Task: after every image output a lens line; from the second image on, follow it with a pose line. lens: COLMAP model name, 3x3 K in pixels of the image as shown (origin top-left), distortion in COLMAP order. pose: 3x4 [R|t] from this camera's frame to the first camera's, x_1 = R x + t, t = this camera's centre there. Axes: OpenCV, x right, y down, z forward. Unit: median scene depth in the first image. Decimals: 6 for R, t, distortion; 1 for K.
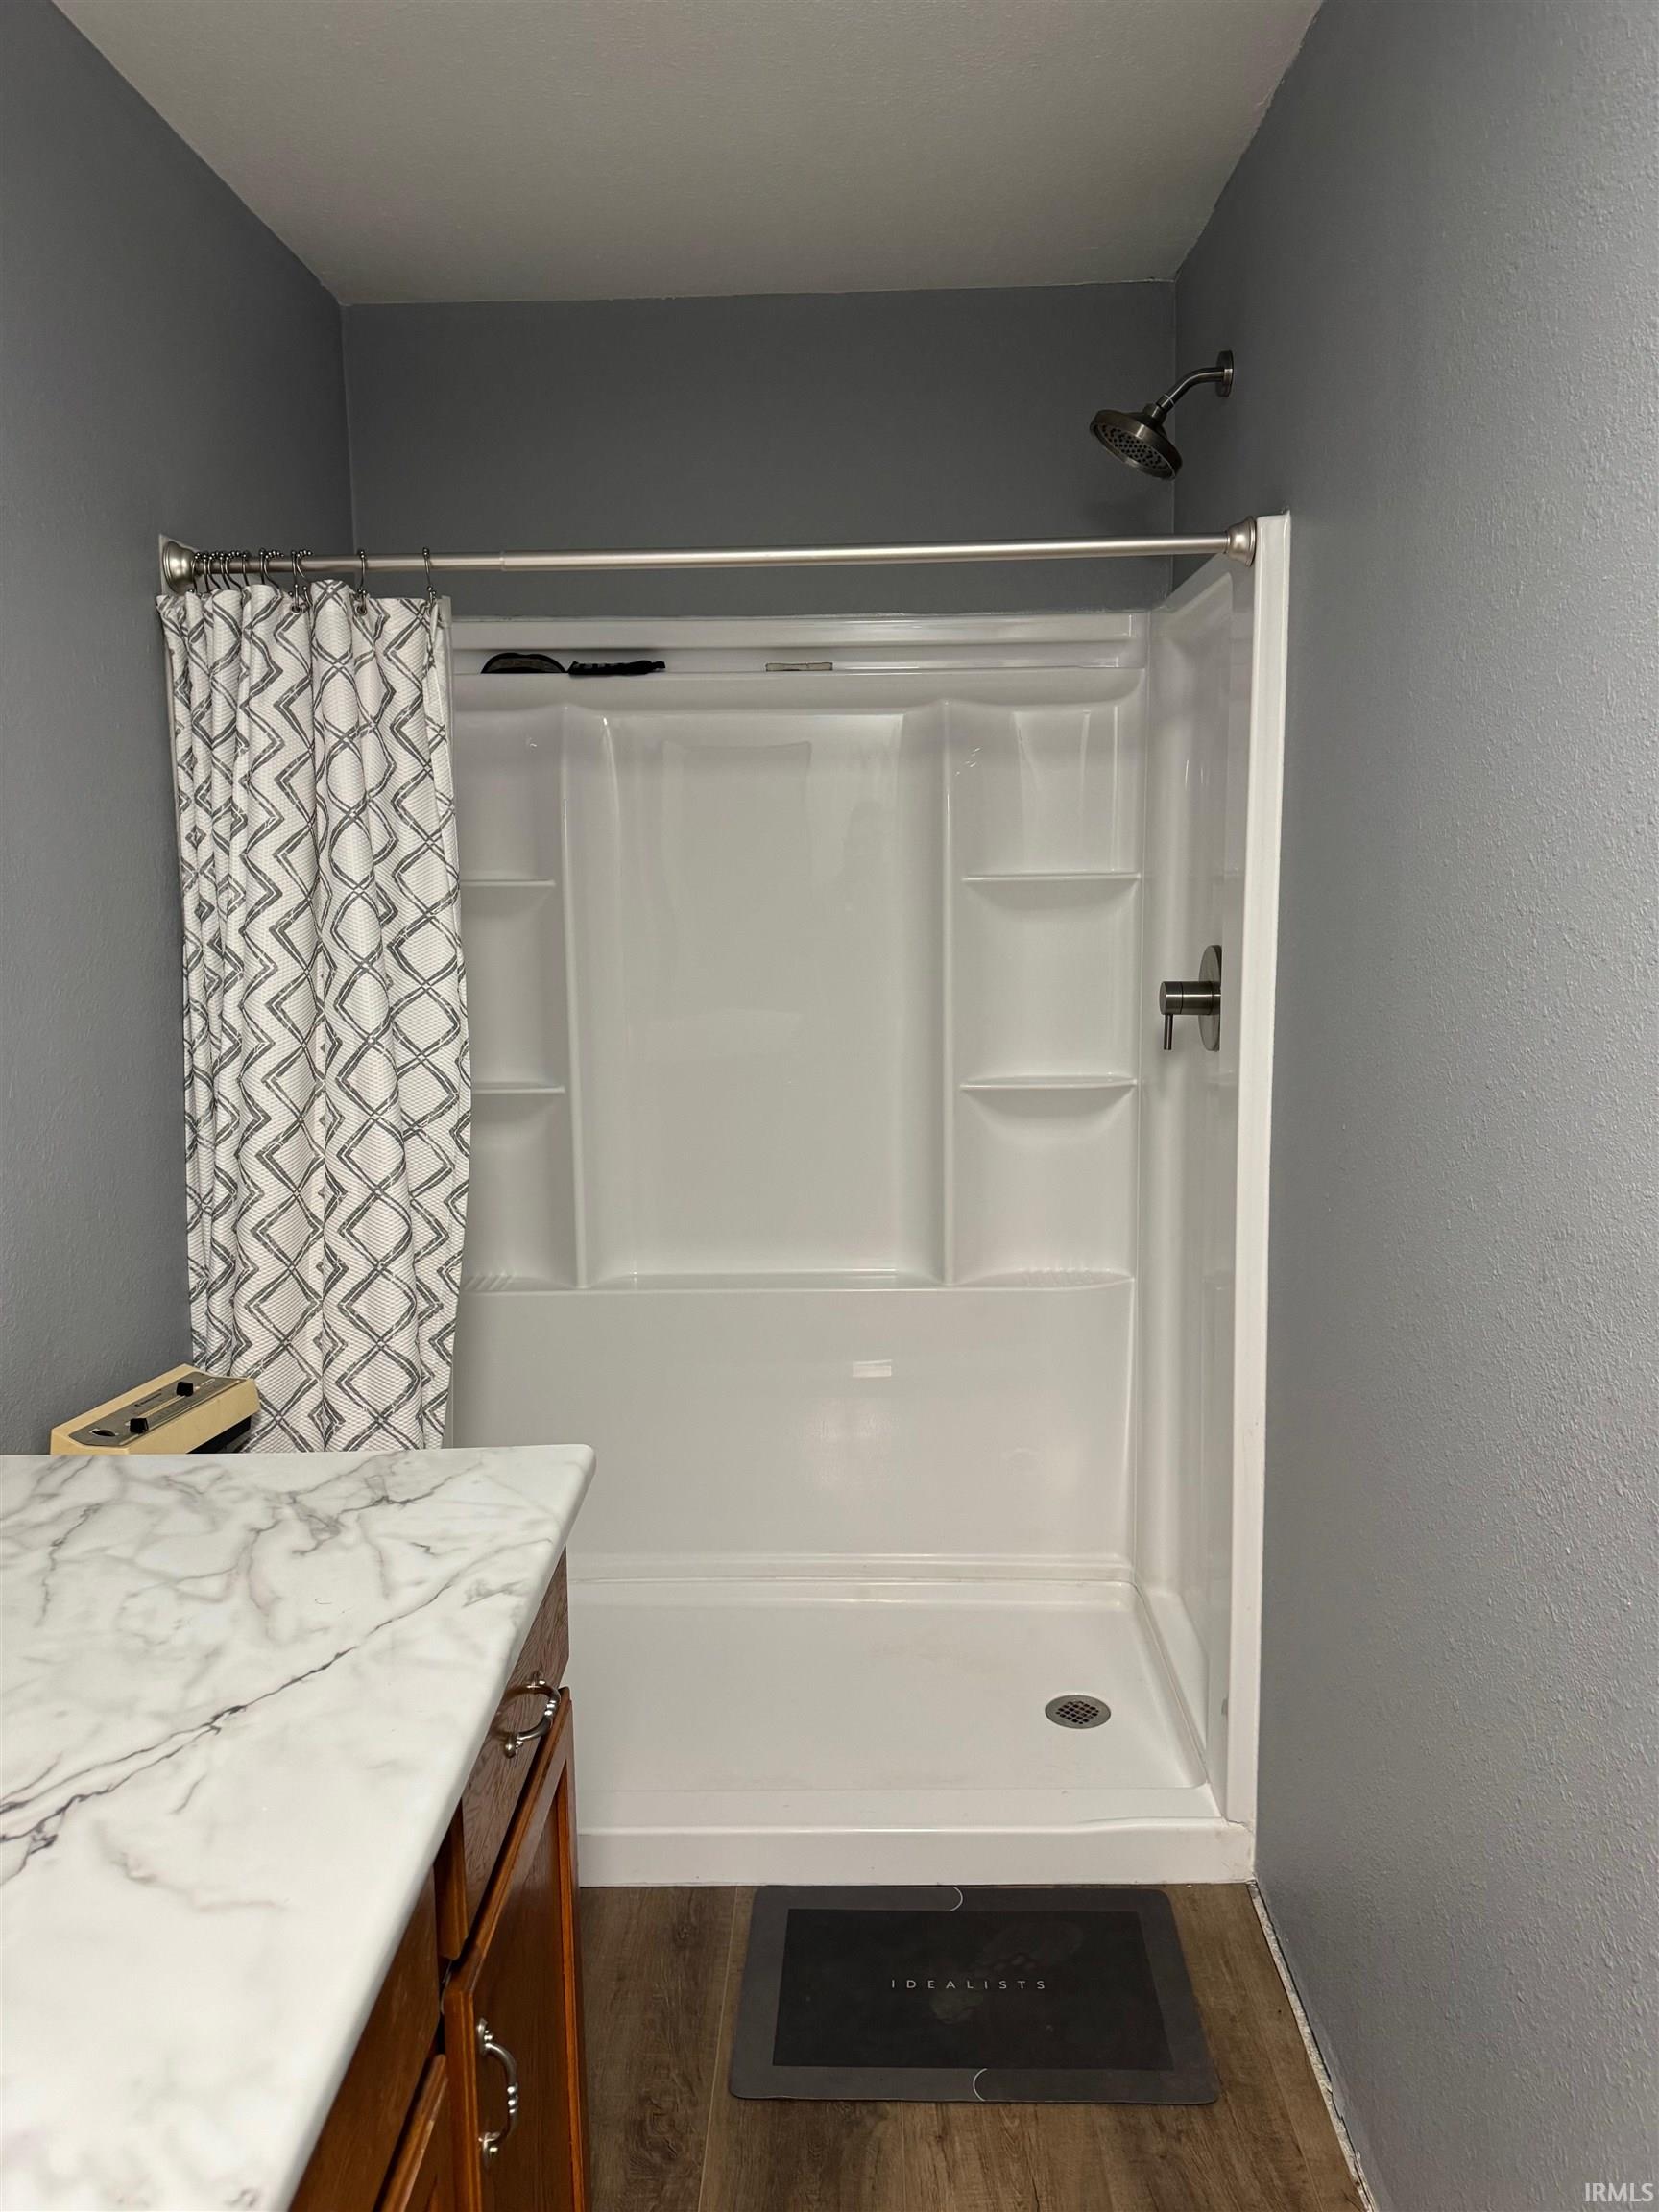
lens RADIAL K [[1584.2, 0, 831.0], [0, 1584.2, 1088.0], [0, 0, 1]] dist [0.002090, -0.021516]
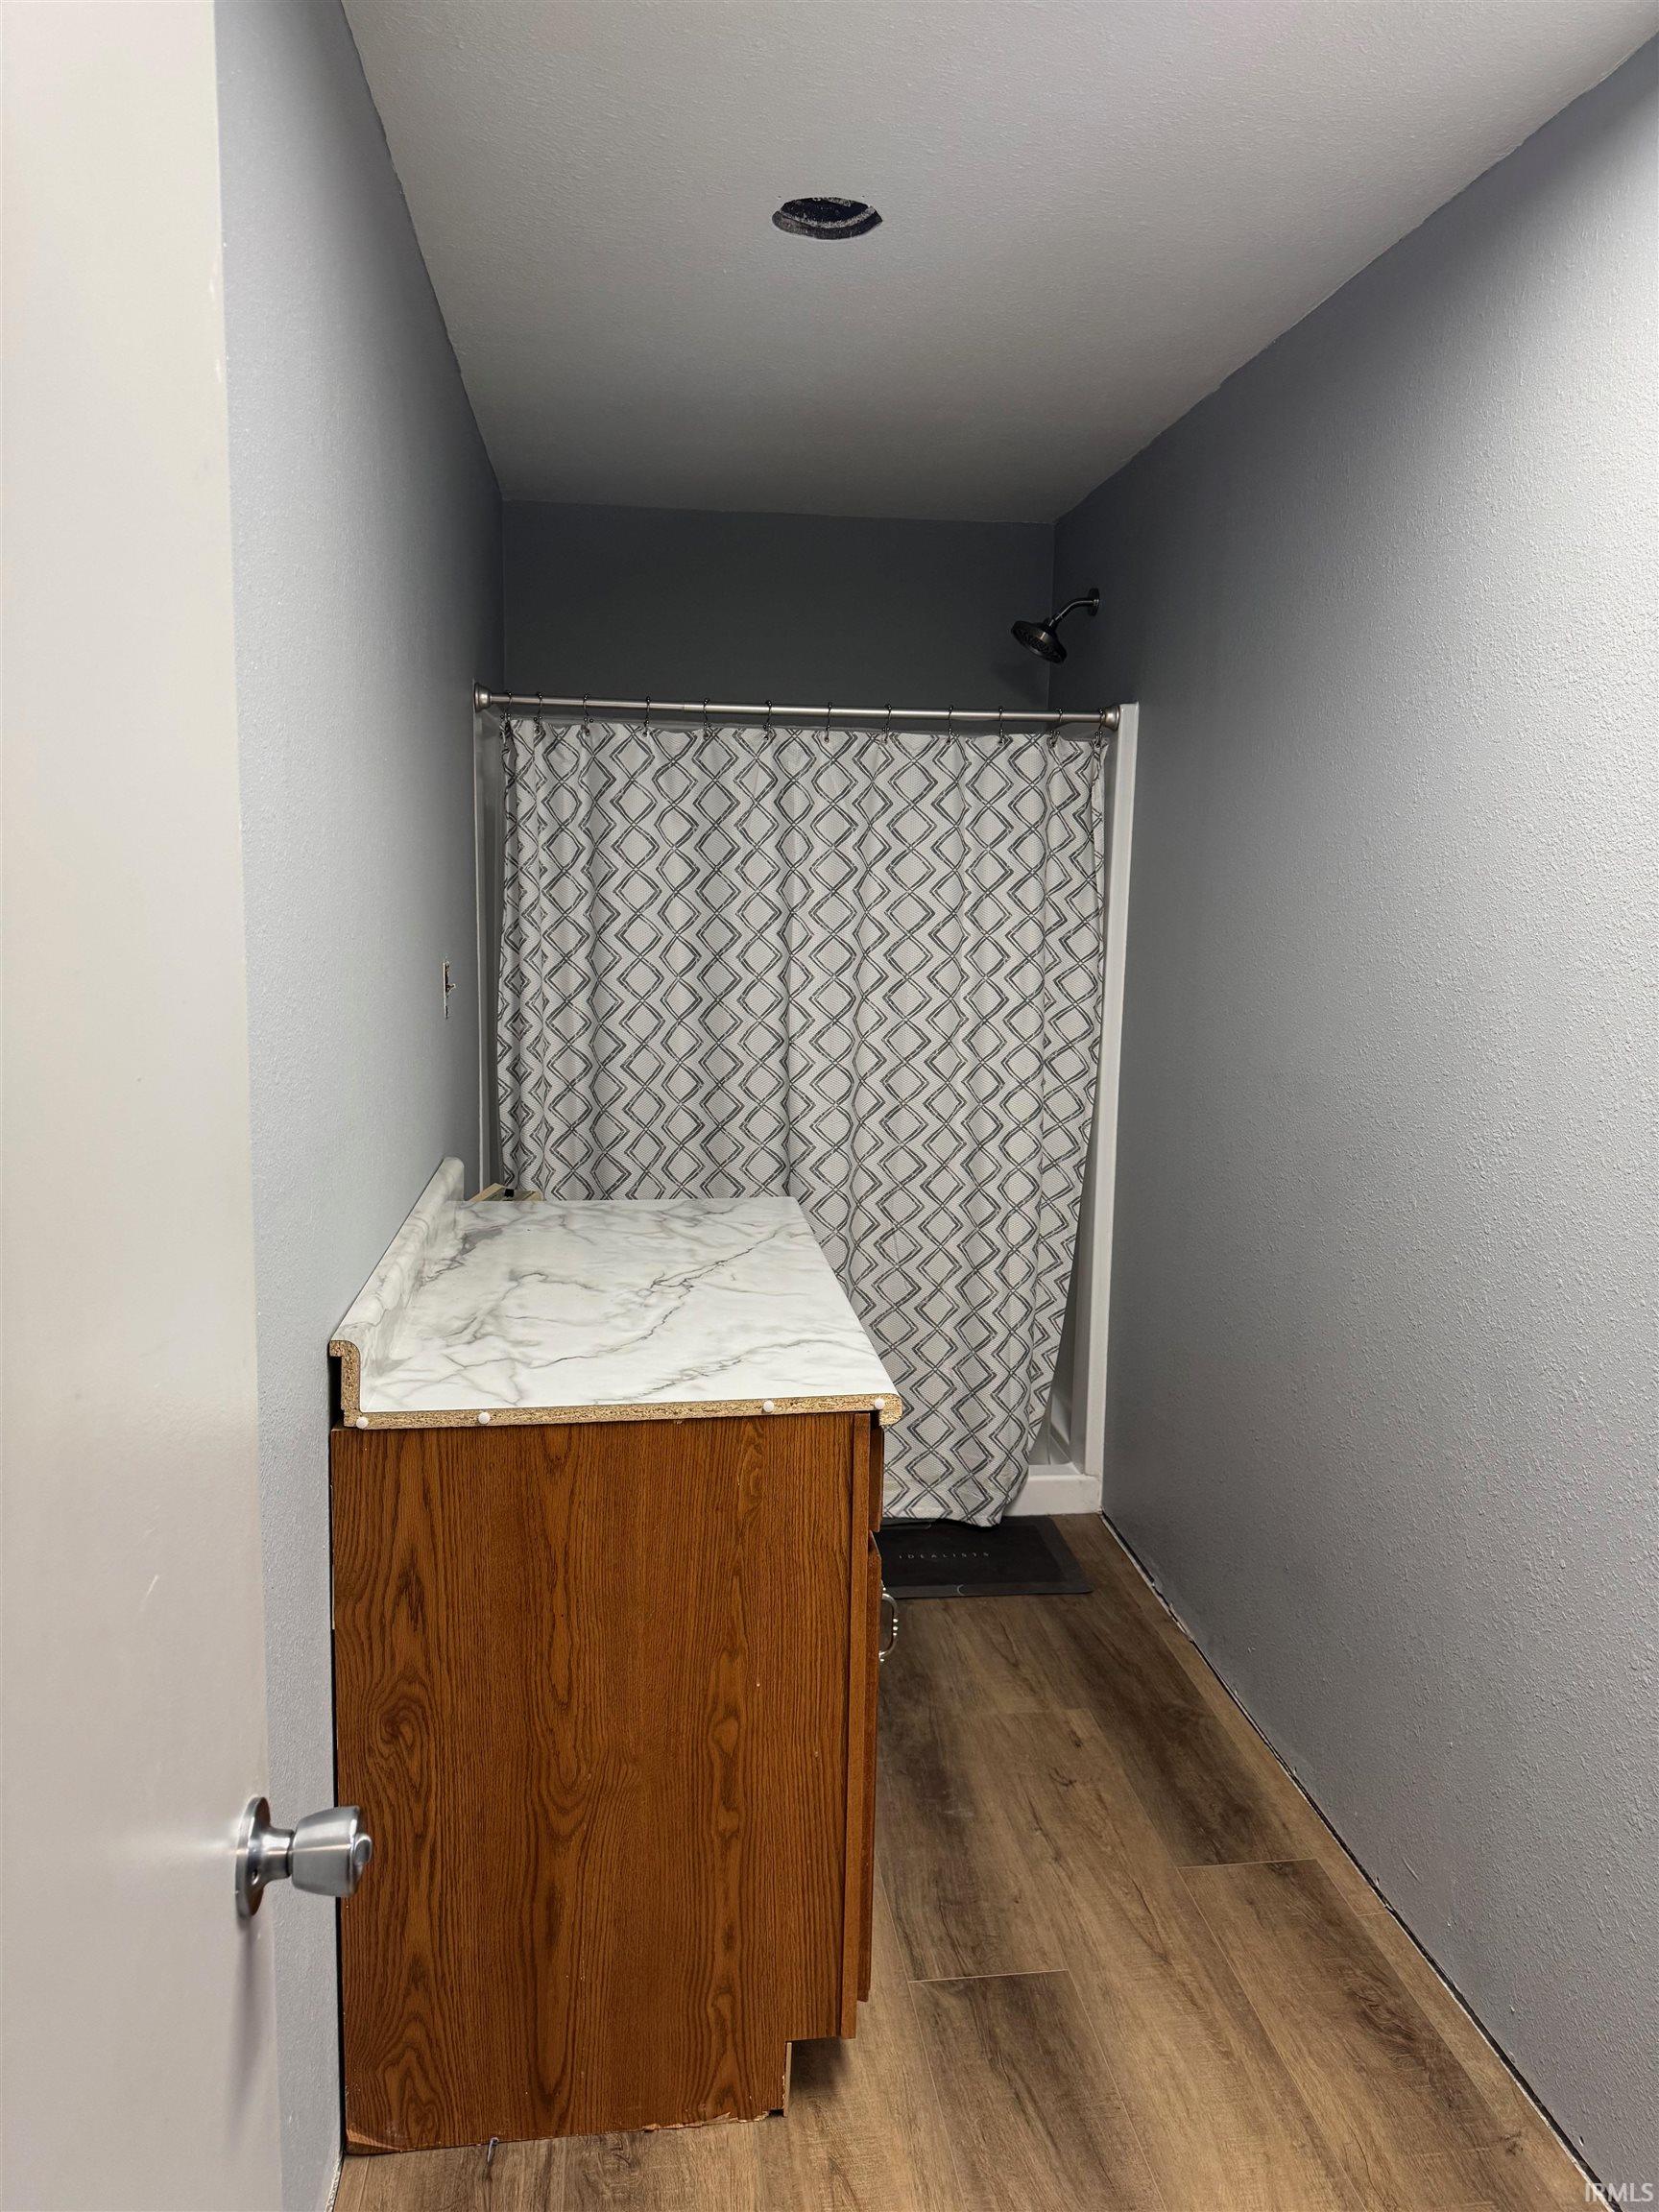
lens RADIAL K [[1584.2, 0, 827.4], [0, 1584.2, 1115.1], [0, 0, 1]] dist [0.002090, -0.021516]
pose [[0.988734, 0.012349, 0.149172, -0.304228], [-0.012458, 0.999922, -0.000205, 0.097504], [-0.149163, -0.001656, 0.988811, -0.679067]]
